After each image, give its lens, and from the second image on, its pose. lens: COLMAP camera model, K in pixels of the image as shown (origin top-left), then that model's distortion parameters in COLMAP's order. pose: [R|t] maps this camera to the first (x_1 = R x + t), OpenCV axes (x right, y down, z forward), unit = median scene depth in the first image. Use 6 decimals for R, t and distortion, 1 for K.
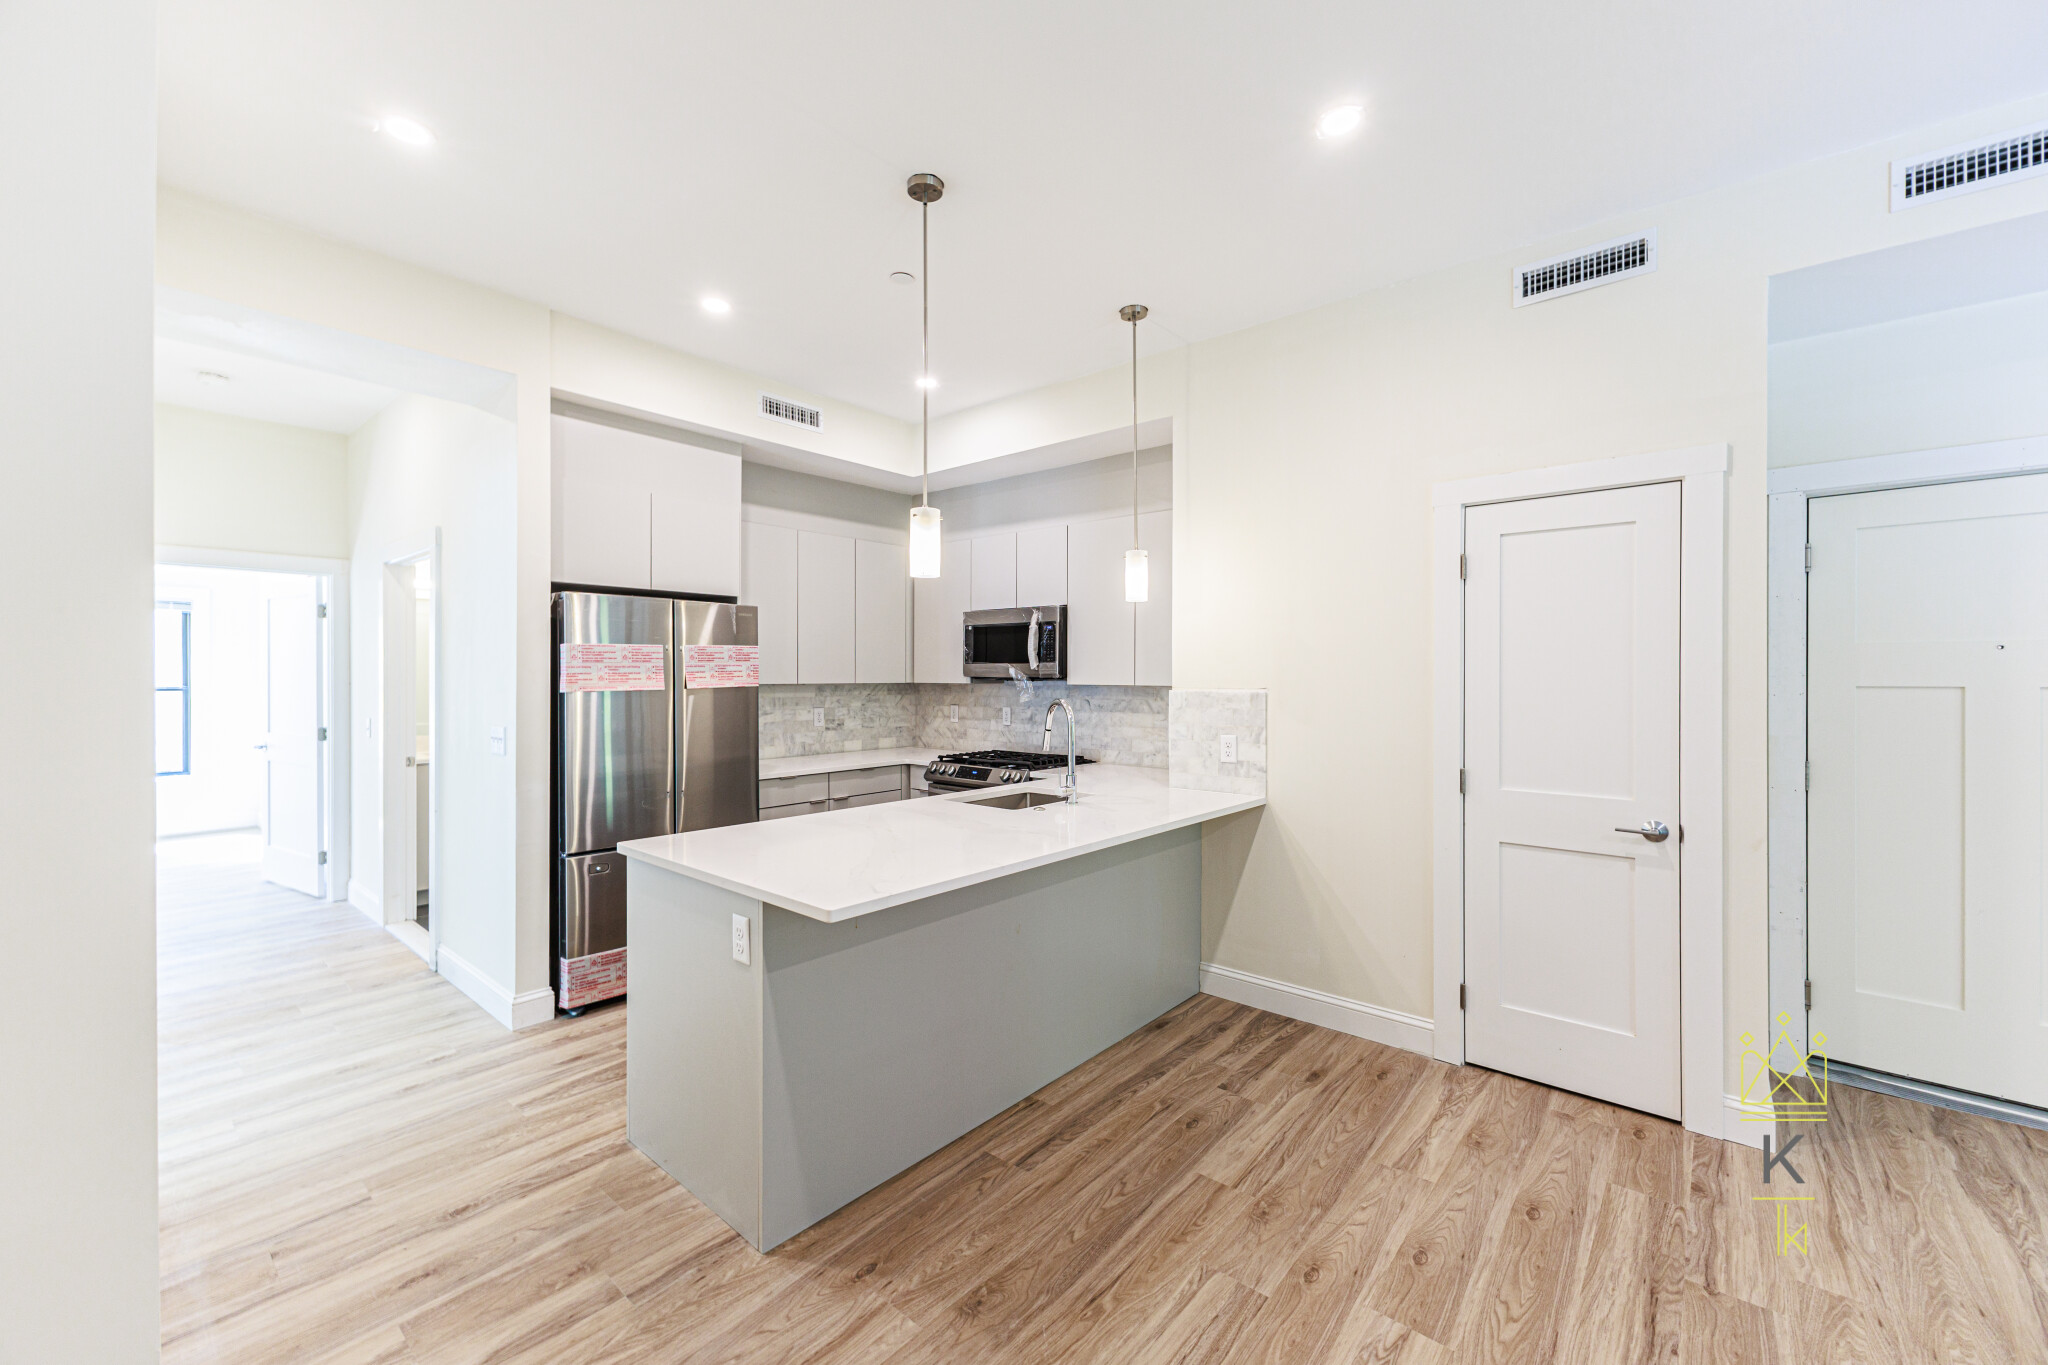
lens RADIAL K [[820.6, 0, 1028.3], [0, 820.6, 676.3], [0, 0, 1]] dist [0.002286, 0.000080]
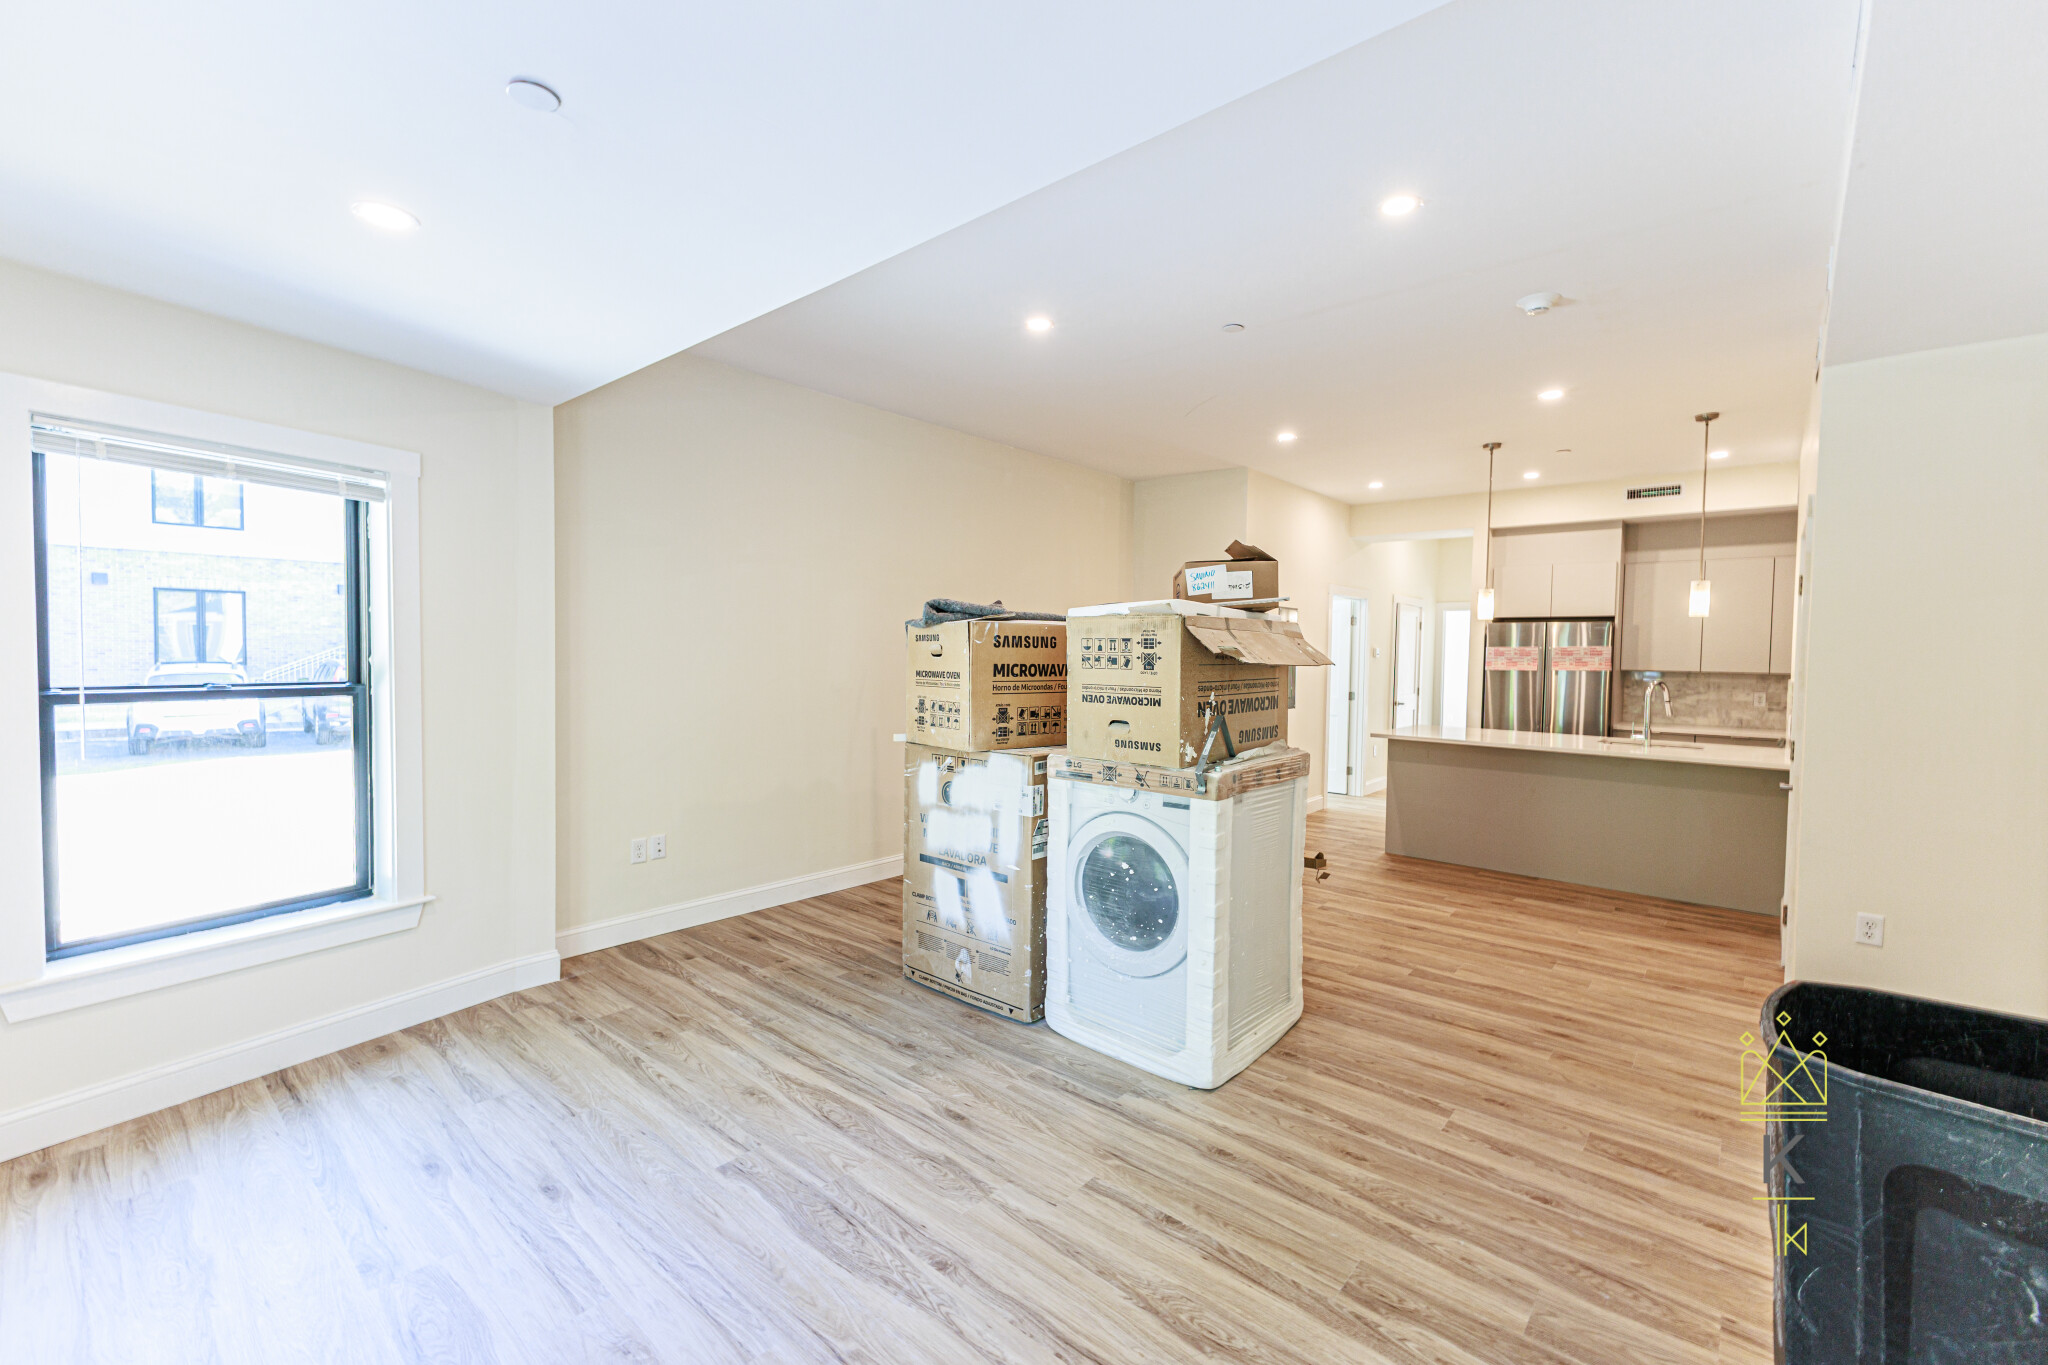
lens RADIAL K [[820.6, 0, 1027.5], [0, 820.6, 676.6], [0, 0, 1]] dist [0.002286, 0.000080]
pose [[-0.004061, 0.033111, -0.999443, 1.535337], [-0.015223, 0.999334, 0.033169, -0.015870], [0.999876, 0.015349, -0.003554, -0.180212]]
